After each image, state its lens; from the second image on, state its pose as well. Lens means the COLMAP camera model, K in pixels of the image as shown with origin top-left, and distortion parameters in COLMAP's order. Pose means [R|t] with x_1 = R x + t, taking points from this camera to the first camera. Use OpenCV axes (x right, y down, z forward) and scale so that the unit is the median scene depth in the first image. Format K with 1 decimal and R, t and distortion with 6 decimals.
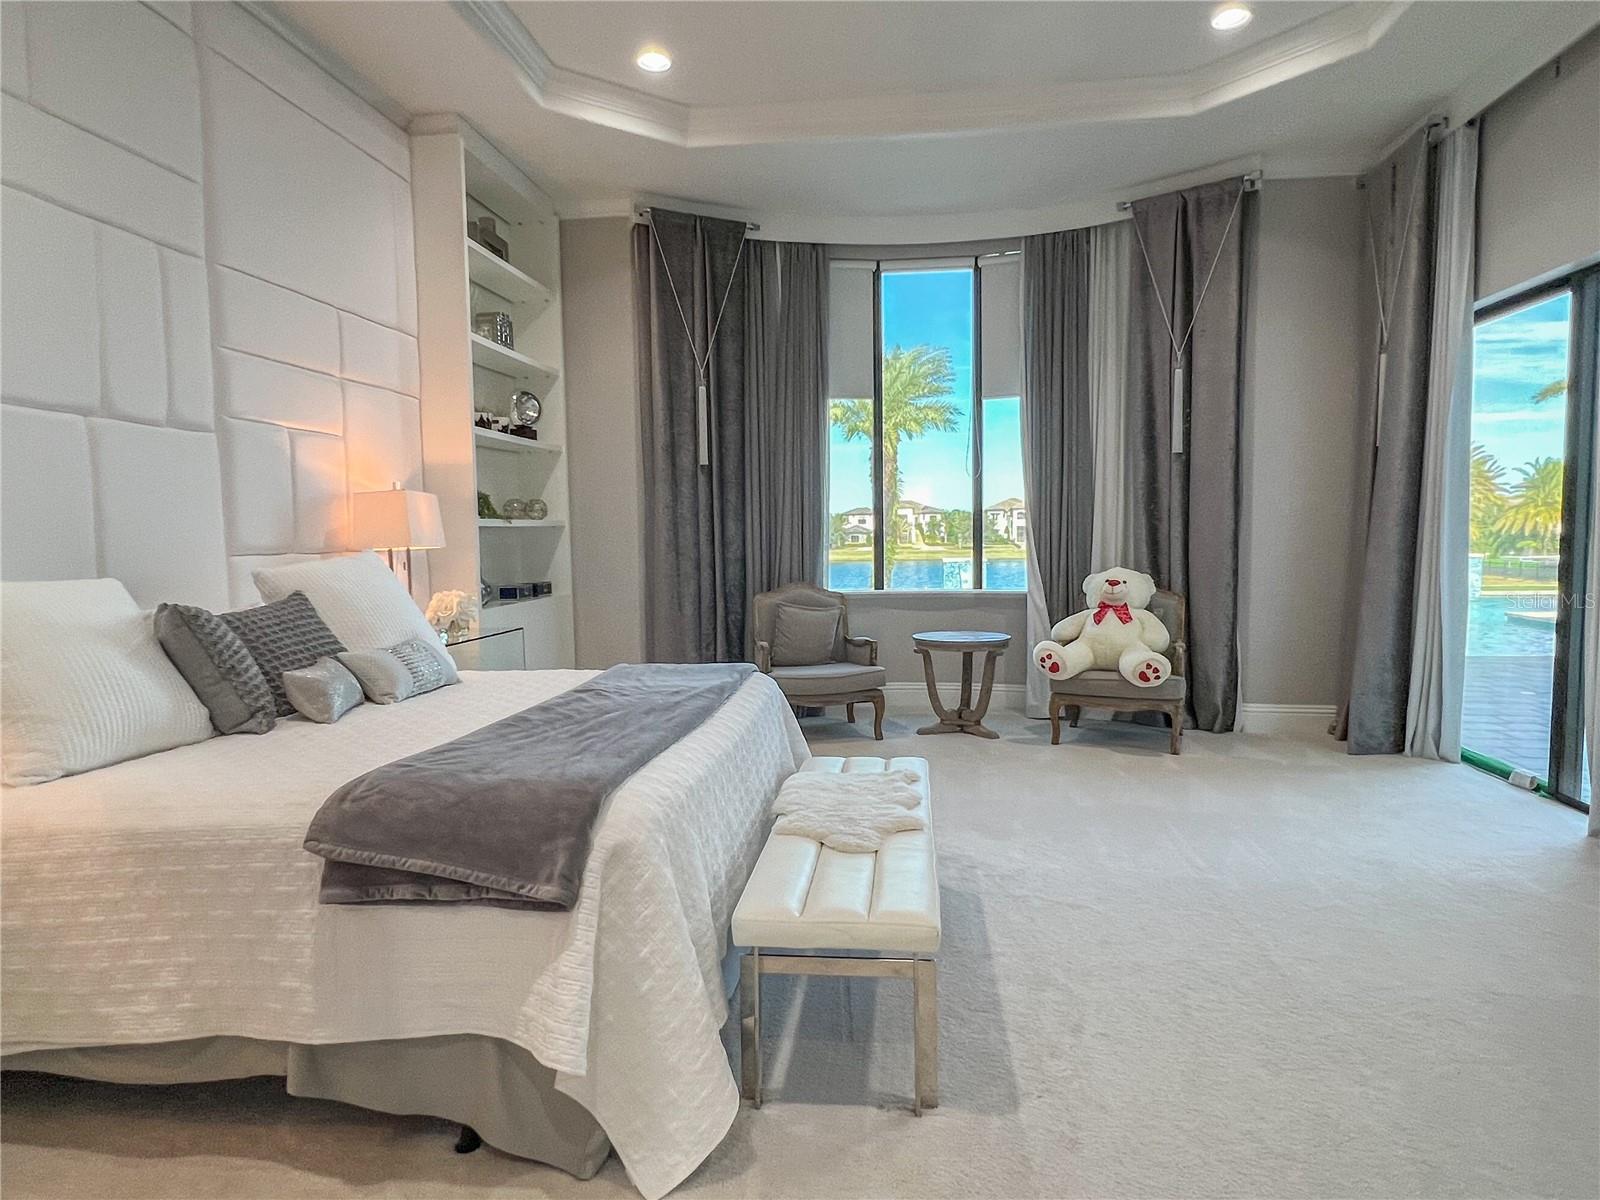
lens RADIAL K [[961.0, 0, 773.1], [0, 961.0, 605.8], [0, 0, 1]] dist [-0.001063, -0.001750]
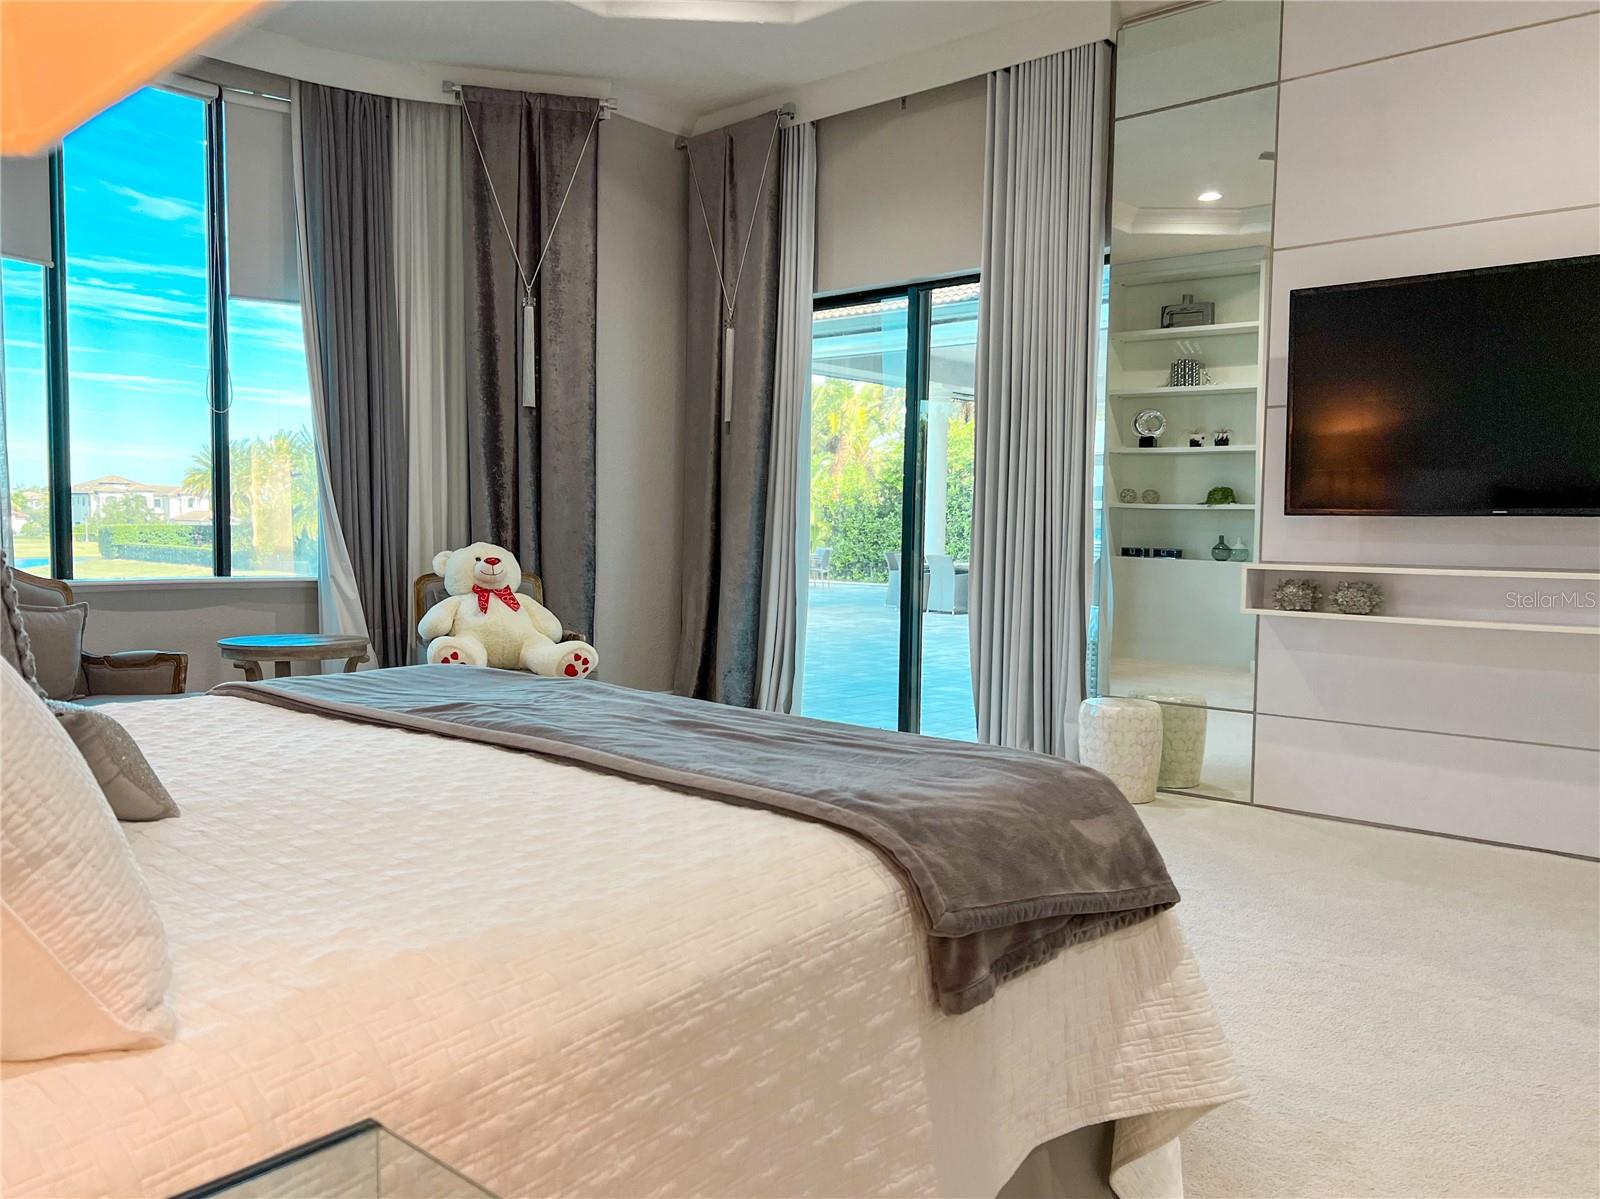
lens RADIAL K [[1265.9, 0, 800.0], [0, 1265.9, 599.5], [0, 0, 1]] dist [0.009883, 0.003901]
pose [[0.551443, -0.026633, 0.833787, -0.784547], [0.042925, 0.999072, 0.003523, 0.032249], [-0.833107, 0.033848, 0.552075, 0.428784]]
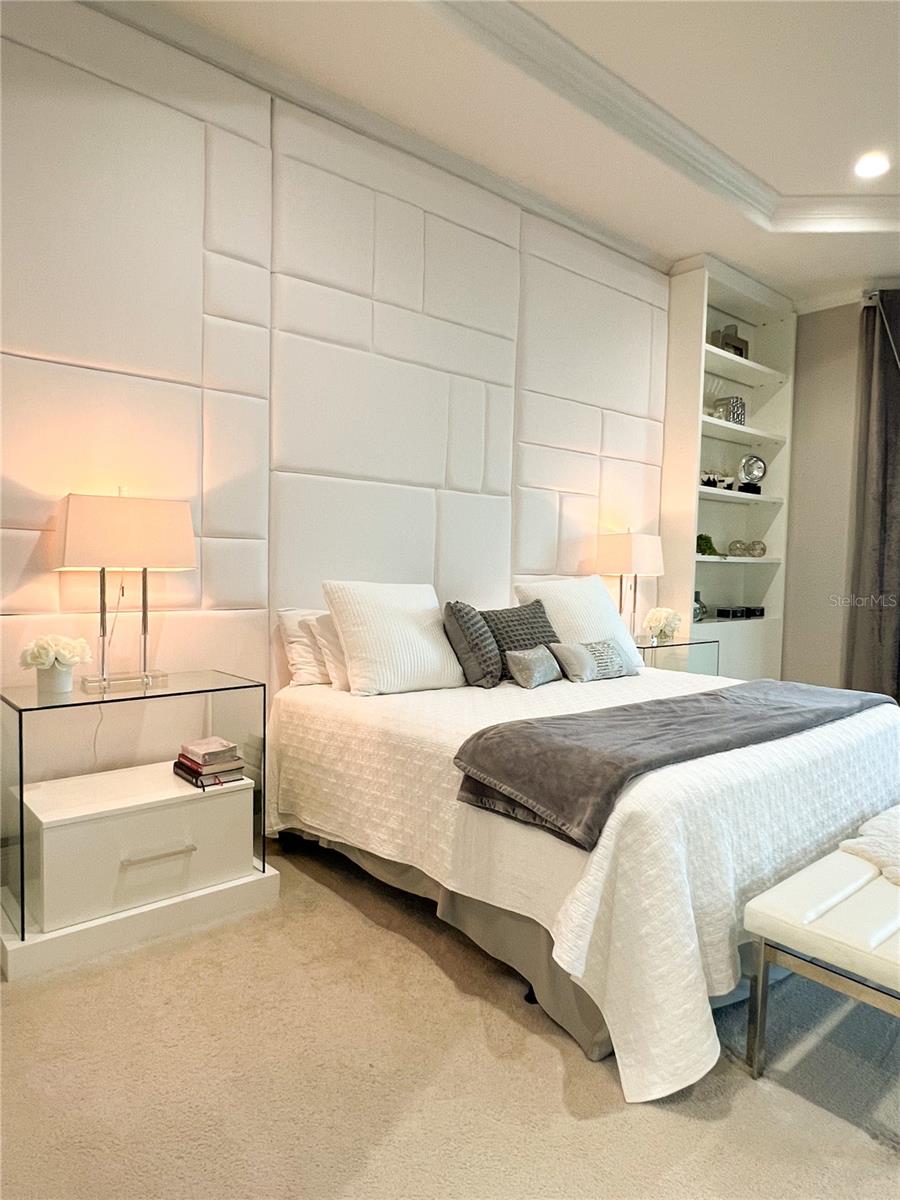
lens RADIAL K [[720.7, 0, 450.0], [0, 720.7, 600.0], [0, 0, 1]] dist [-0.001063, -0.001750]
pose [[0.748298, 0.069758, -0.659684, 0.175731], [-0.086701, 0.996210, 0.006996, -0.012651], [0.657672, 0.051960, 0.751510, 0.066953]]
